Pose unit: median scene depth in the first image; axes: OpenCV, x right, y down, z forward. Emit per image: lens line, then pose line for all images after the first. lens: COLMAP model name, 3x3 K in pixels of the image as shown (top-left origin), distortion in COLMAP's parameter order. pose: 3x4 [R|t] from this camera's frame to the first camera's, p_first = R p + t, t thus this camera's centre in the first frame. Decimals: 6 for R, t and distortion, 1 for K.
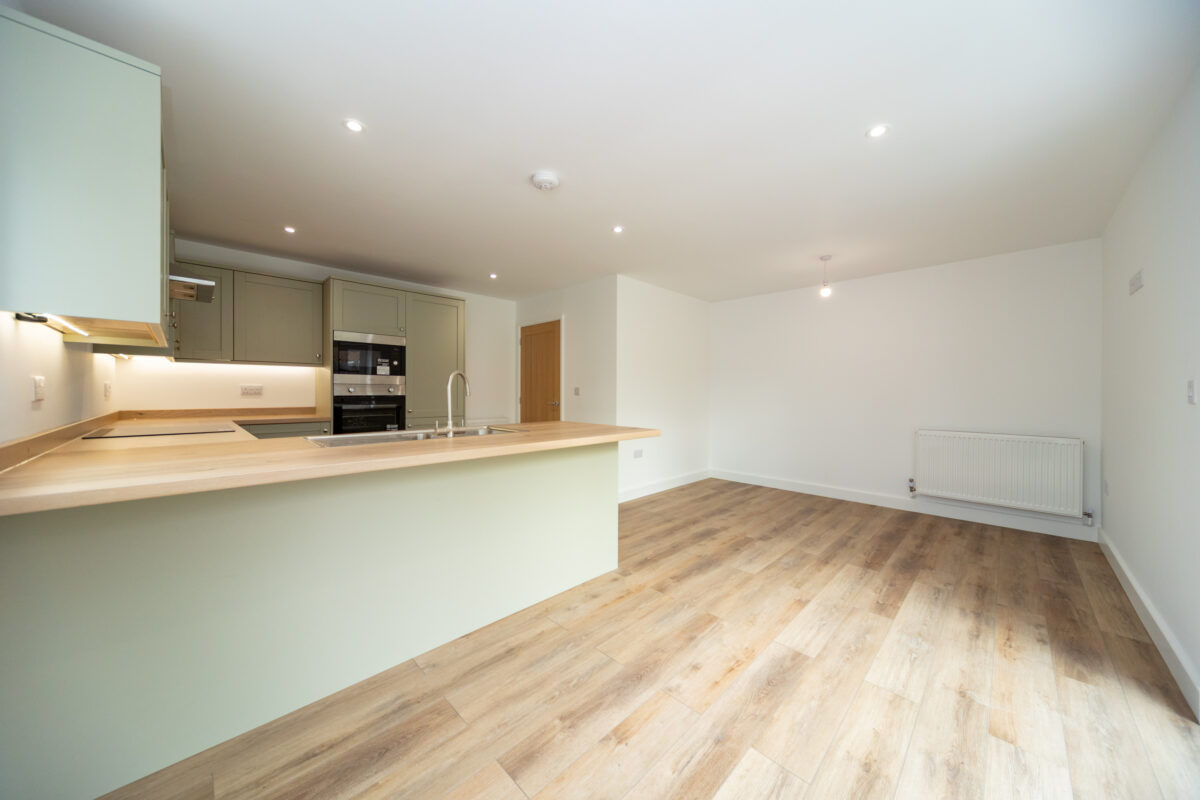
lens RADIAL K [[411.2, 0, 597.4], [0, 411.2, 393.1], [0, 0, 1]] dist [0.001614, -0.000006]
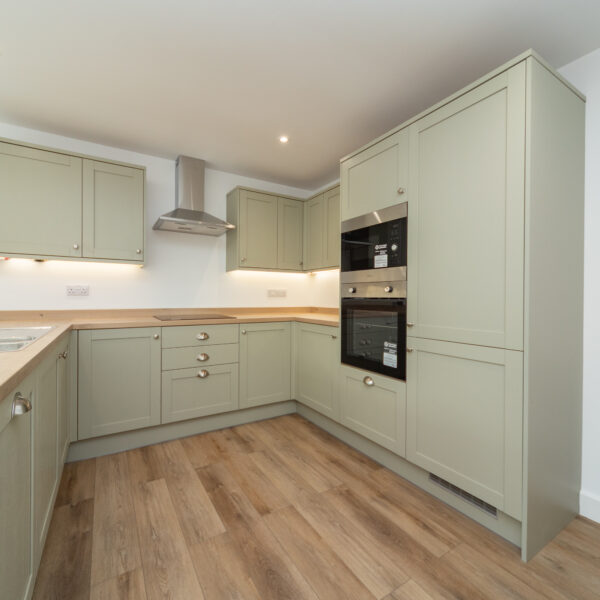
lens RADIAL K [[311.7, 0, 298.4], [0, 311.7, 297.9], [0, 0, 1]] dist [0.005689, 0.000710]
pose [[-0.229815, 0.000618, -0.973234, 0.022431], [-0.011390, 0.999930, 0.003324, 0.007313], [0.973168, 0.011849, -0.229792, 1.335453]]
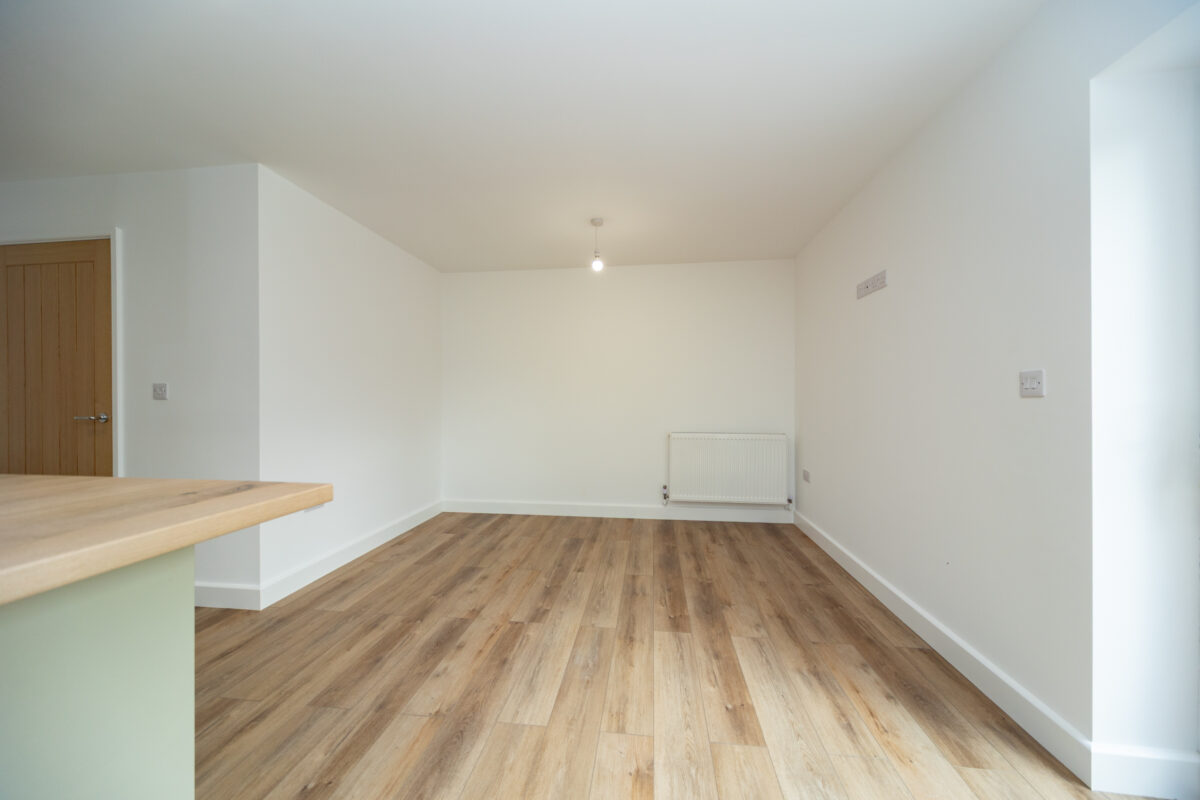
lens RADIAL K [[411.2, 0, 602.8], [0, 411.2, 400.6], [0, 0, 1]] dist [0.001614, -0.000006]
pose [[0.790047, -0.007535, 0.613000, 0.100938], [0.006819, 0.999971, 0.003502, 0.012644], [-0.613008, 0.001413, 0.790075, 0.470359]]
